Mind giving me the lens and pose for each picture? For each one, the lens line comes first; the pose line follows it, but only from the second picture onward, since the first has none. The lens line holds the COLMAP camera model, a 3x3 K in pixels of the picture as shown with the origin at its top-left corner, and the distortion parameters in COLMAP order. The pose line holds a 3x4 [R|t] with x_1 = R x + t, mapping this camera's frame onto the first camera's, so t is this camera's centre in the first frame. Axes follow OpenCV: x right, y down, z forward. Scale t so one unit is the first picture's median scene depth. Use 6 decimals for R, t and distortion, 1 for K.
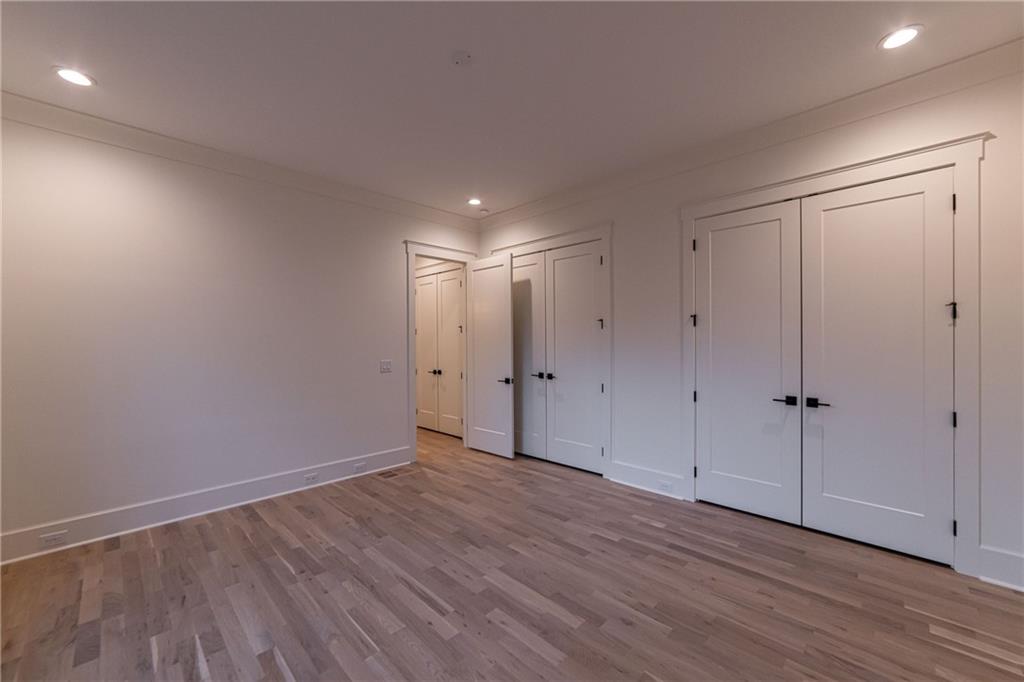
lens RADIAL K [[404.6, 0, 512.0], [0, 404.6, 341.0], [0, 0, 1]] dist [0.000874, 0.000540]
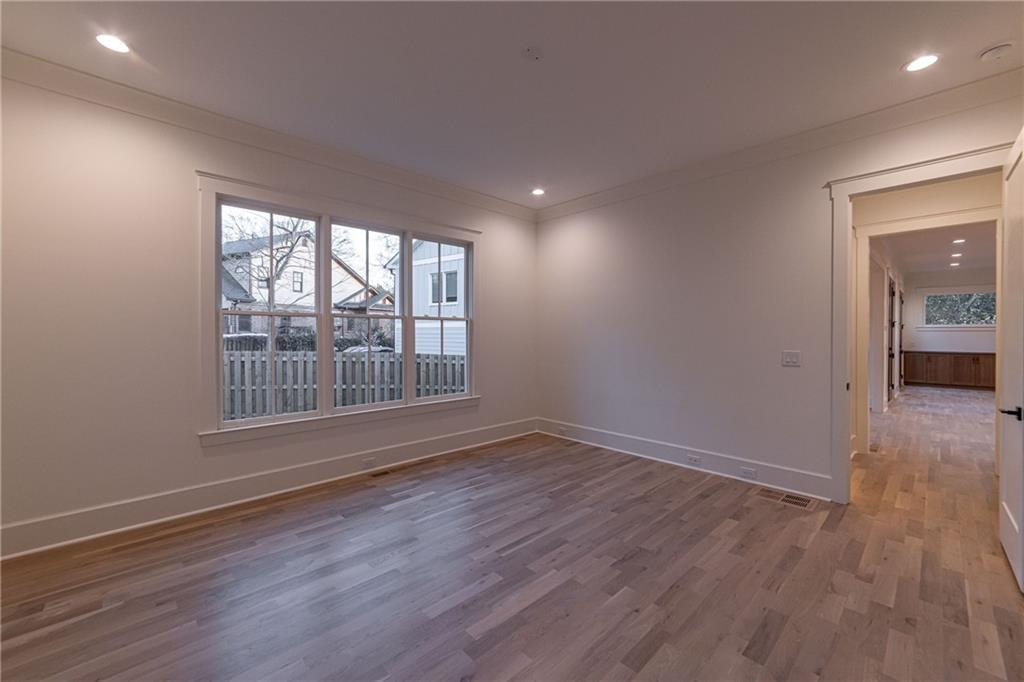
lens RADIAL K [[404.6, 0, 512.0], [0, 404.6, 341.0], [0, 0, 1]] dist [0.000874, 0.000540]
pose [[-0.024655, 0.023473, -0.999420, 0.902529], [0.002218, 0.999723, 0.023425, 0.022769], [0.999694, -0.001639, -0.024700, 0.958064]]
